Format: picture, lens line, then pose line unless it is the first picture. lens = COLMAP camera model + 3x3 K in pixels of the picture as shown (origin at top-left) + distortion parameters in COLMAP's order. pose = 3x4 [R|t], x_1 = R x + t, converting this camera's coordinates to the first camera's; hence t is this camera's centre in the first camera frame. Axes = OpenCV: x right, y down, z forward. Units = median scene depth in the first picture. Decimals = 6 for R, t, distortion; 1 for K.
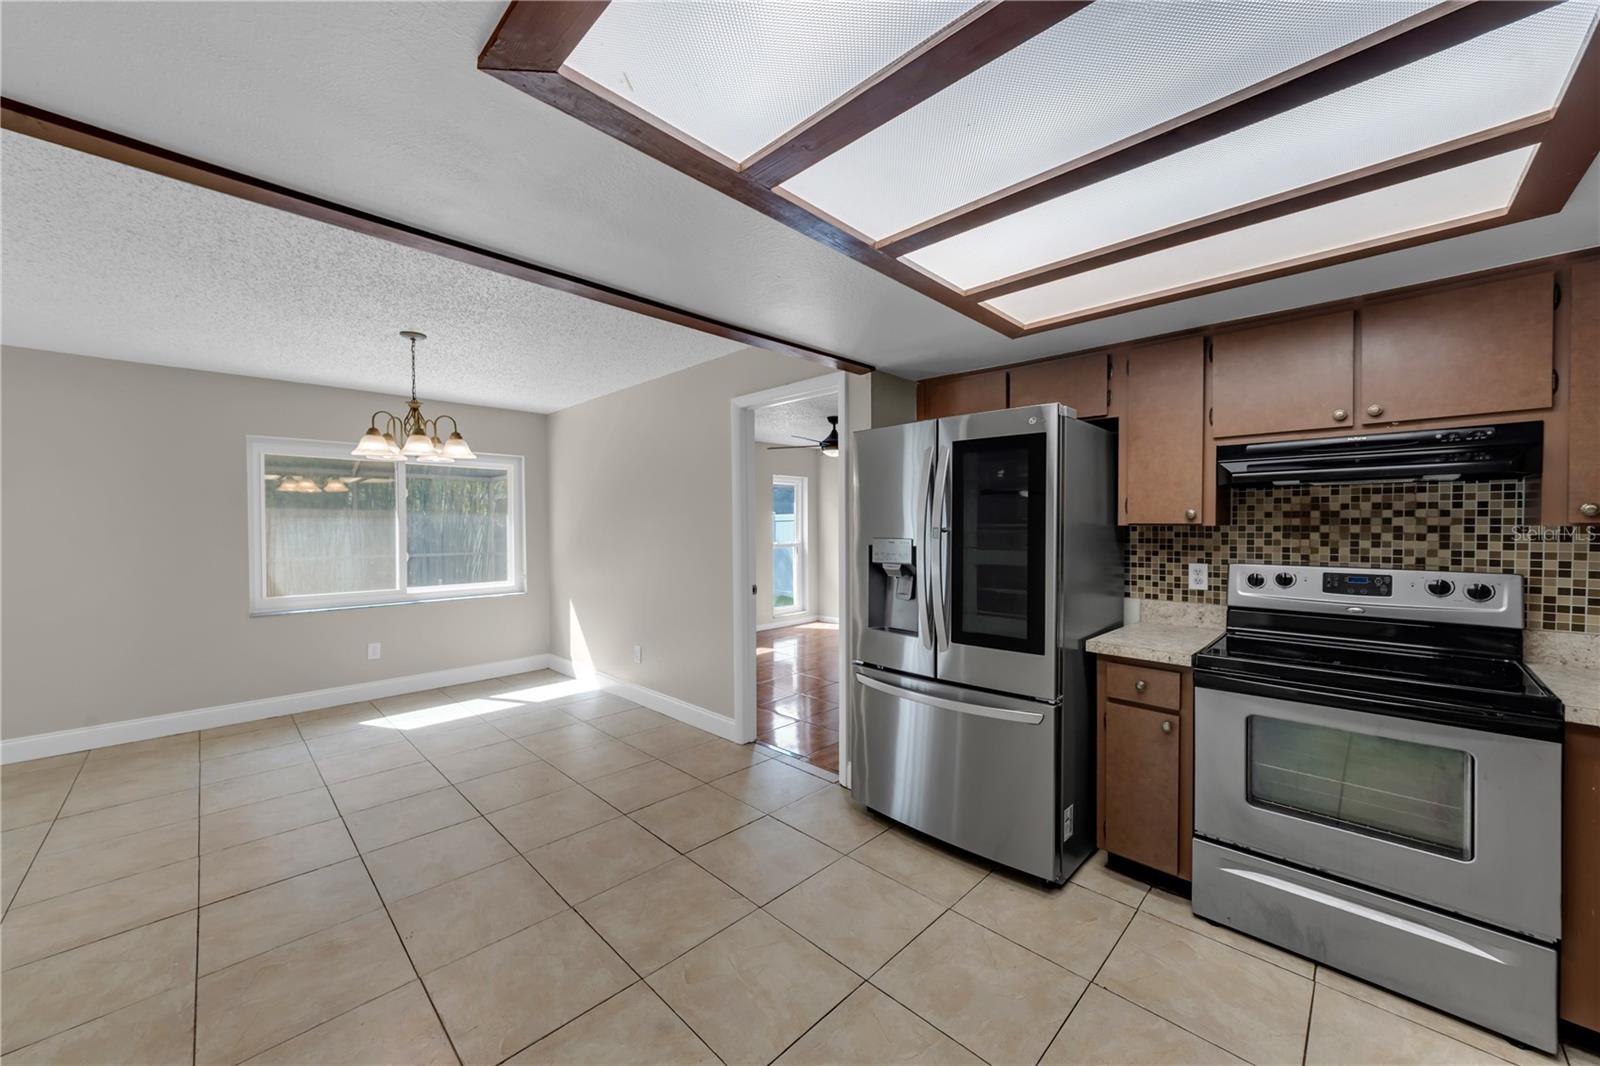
lens RADIAL K [[596.3, 0, 764.0], [0, 596.3, 530.9], [0, 0, 1]] dist [-0.000185, -0.000264]
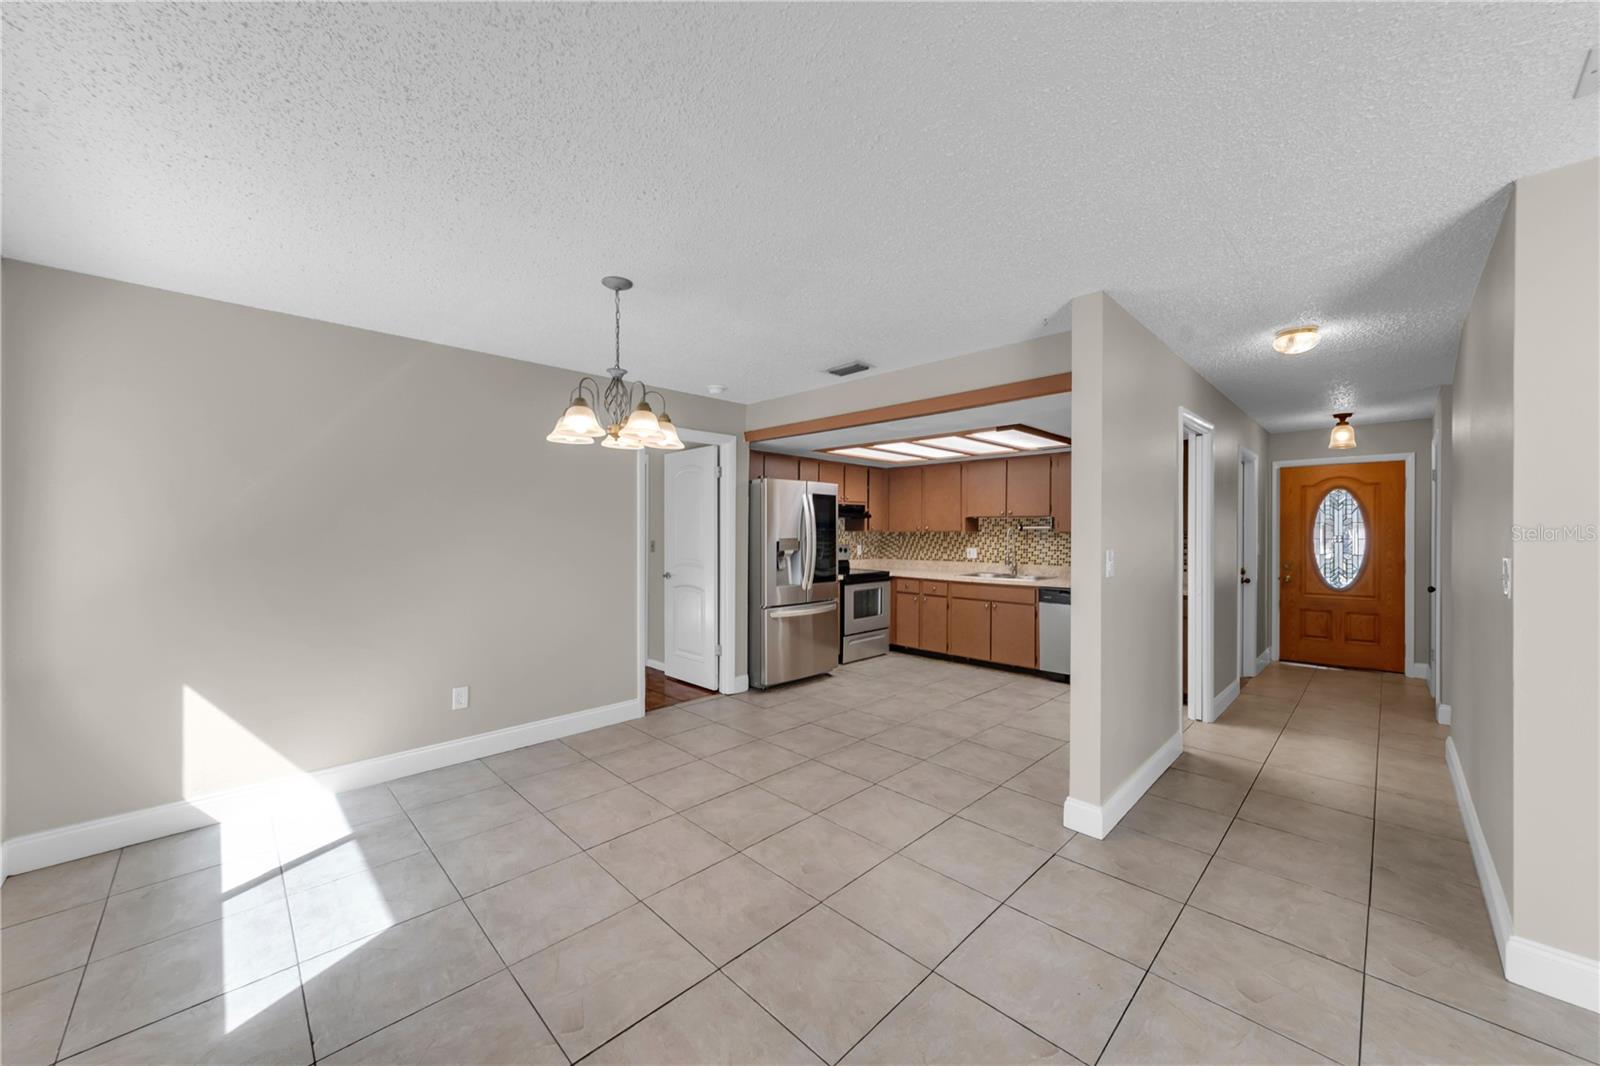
lens RADIAL K [[594.0, 0, 811.0], [0, 594.0, 531.1], [0, 0, 1]] dist [0.000684, 0.000252]
pose [[-0.036702, 0.001135, 0.999326, -1.919555], [0.007968, 0.999968, -0.000843, -0.009405], [-0.999294, 0.007931, -0.036710, 1.091745]]
